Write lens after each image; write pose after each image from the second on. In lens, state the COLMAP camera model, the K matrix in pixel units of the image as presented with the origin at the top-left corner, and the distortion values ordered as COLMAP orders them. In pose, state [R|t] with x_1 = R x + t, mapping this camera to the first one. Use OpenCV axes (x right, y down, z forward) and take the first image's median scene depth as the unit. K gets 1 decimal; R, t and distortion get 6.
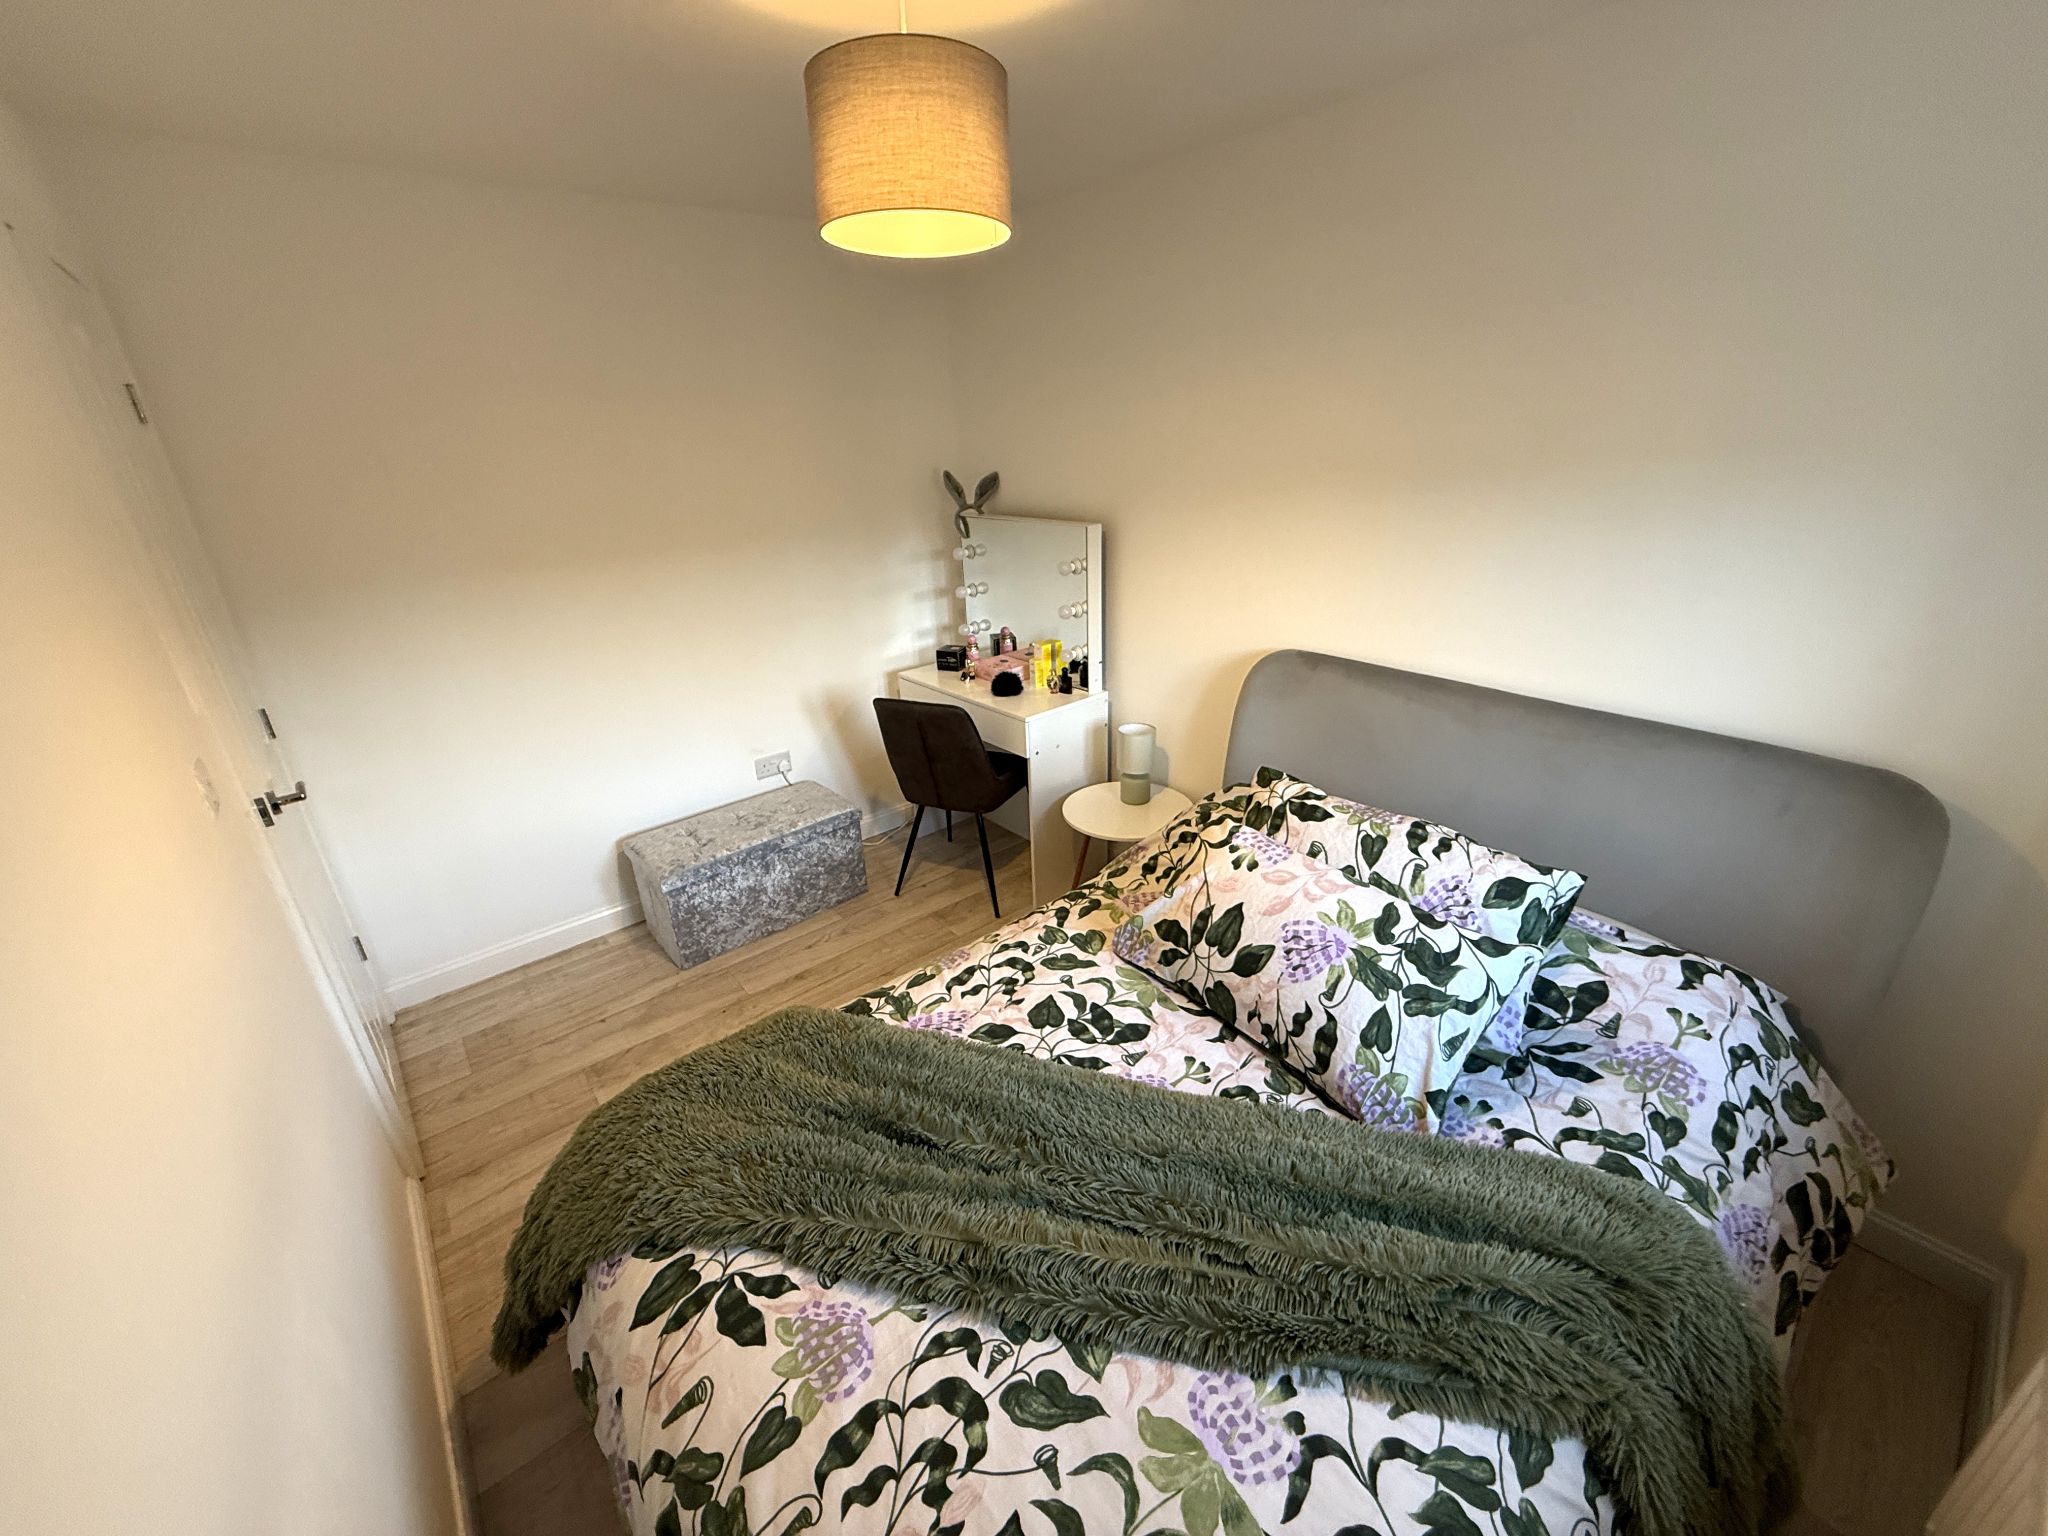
lens RADIAL K [[811.4, 0, 1016.7], [0, 811.4, 765.8], [0, 0, 1]] dist [-0.001473, 0.000127]
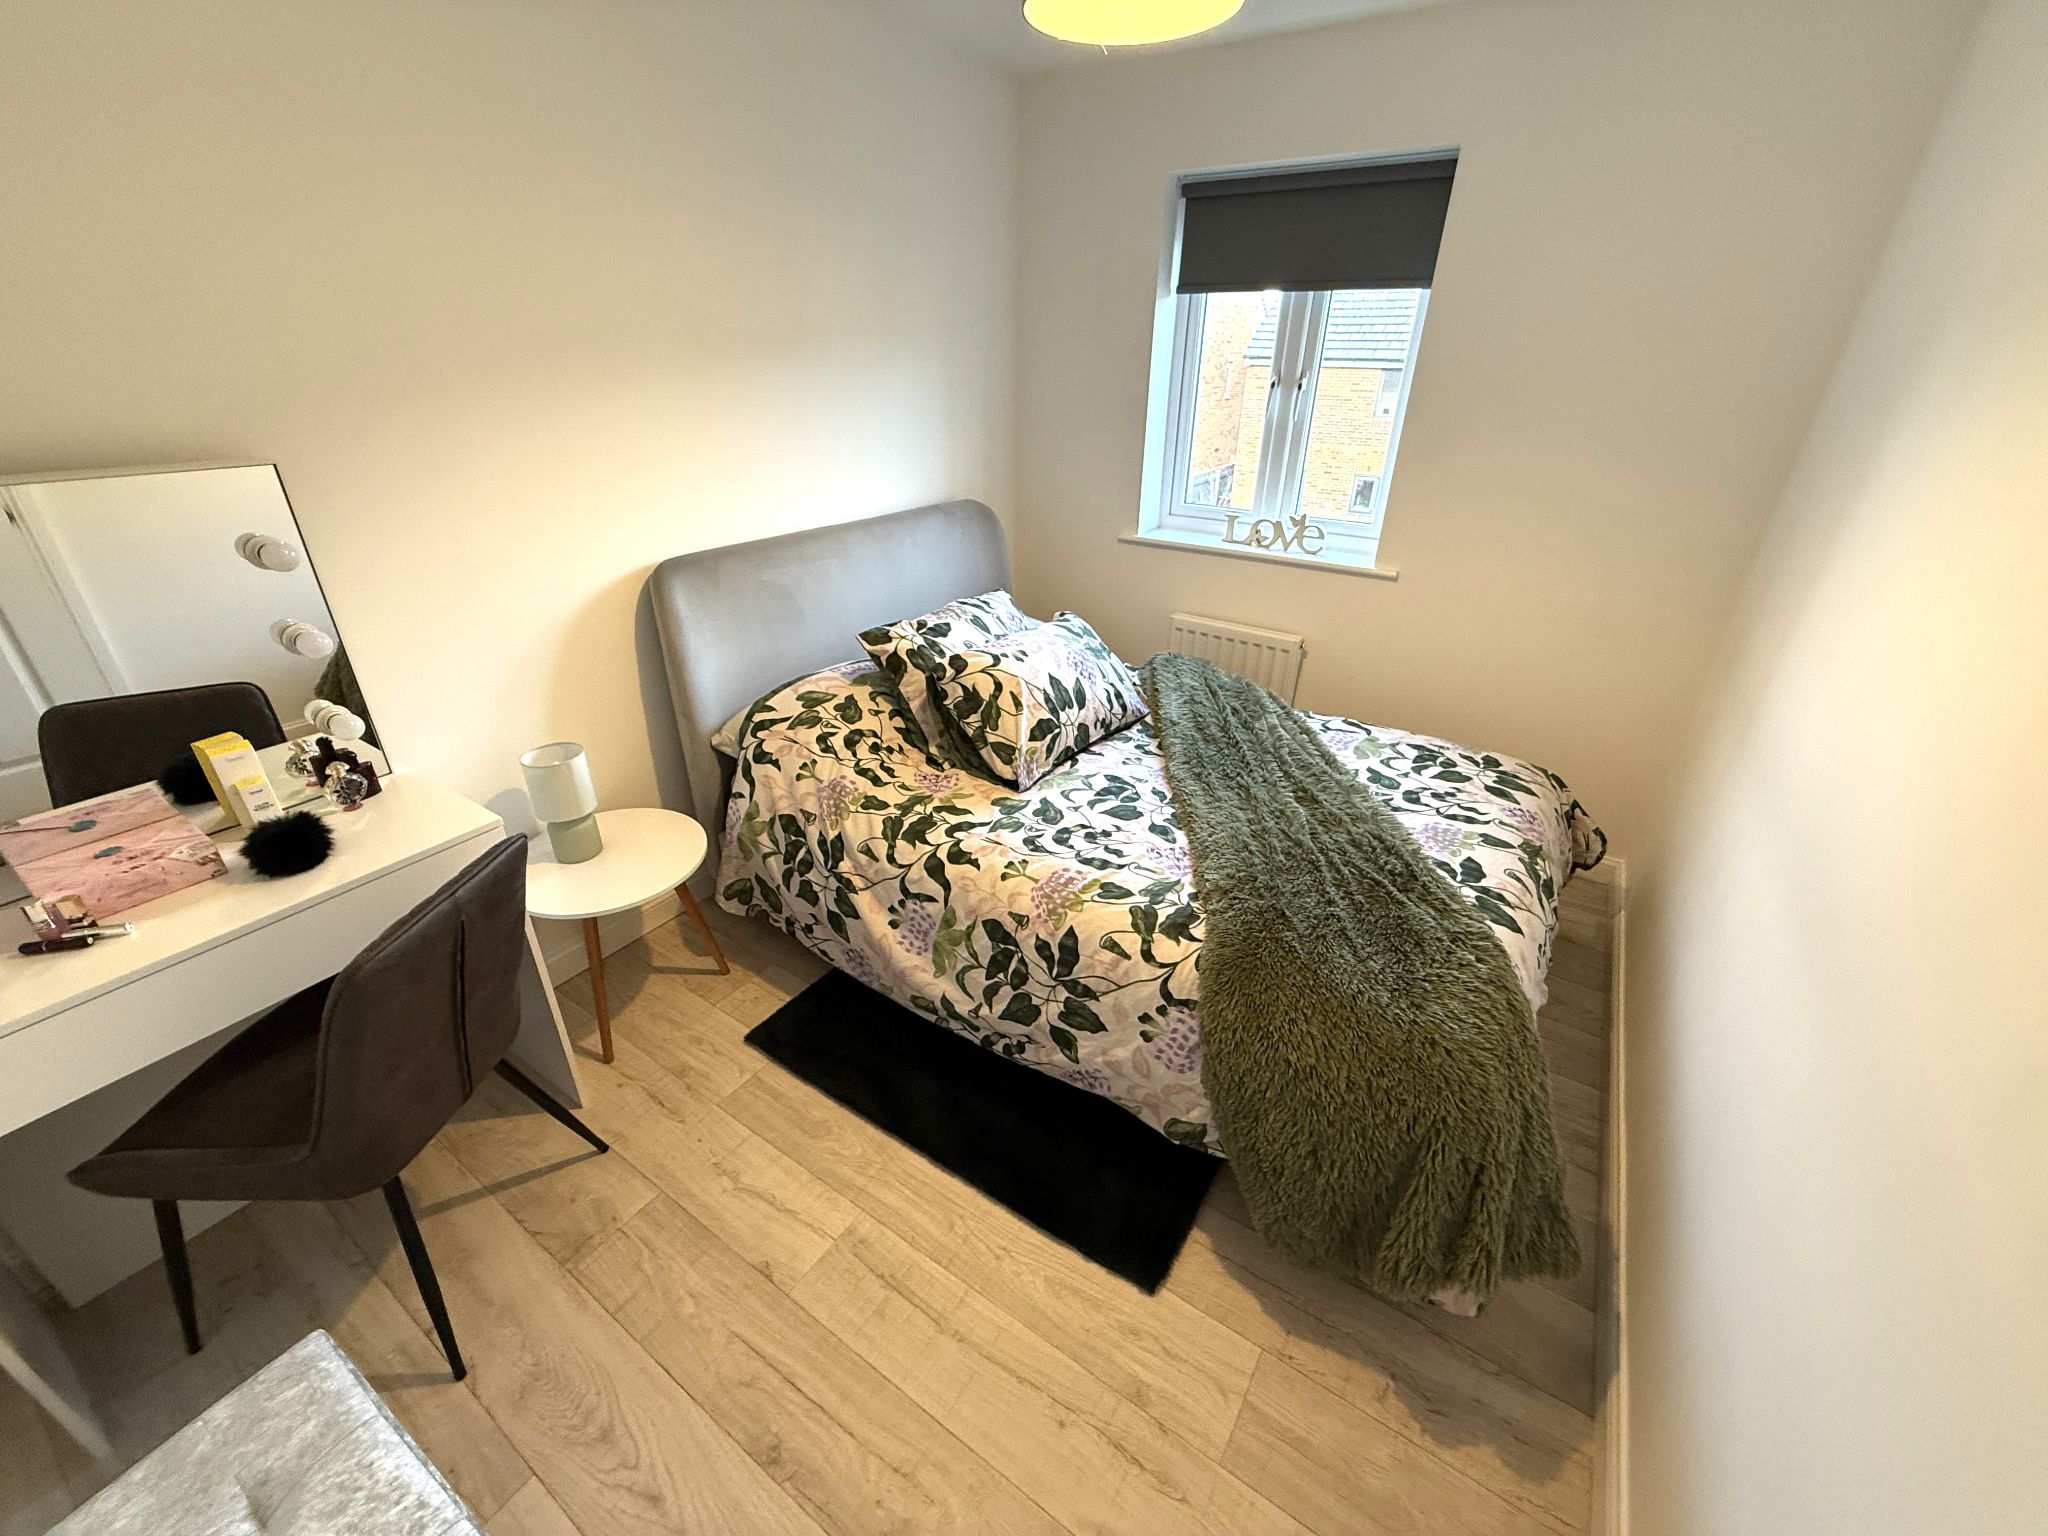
lens RADIAL K [[817.7, 0, 1017.3], [0, 817.7, 763.2], [0, 0, 1]] dist [0.011039, 0.000045]
pose [[-0.289771, -0.406878, 0.866305, -0.913883], [0.364578, 0.789974, 0.492975, -0.387939], [-0.884938, 0.458685, -0.080573, 1.202540]]
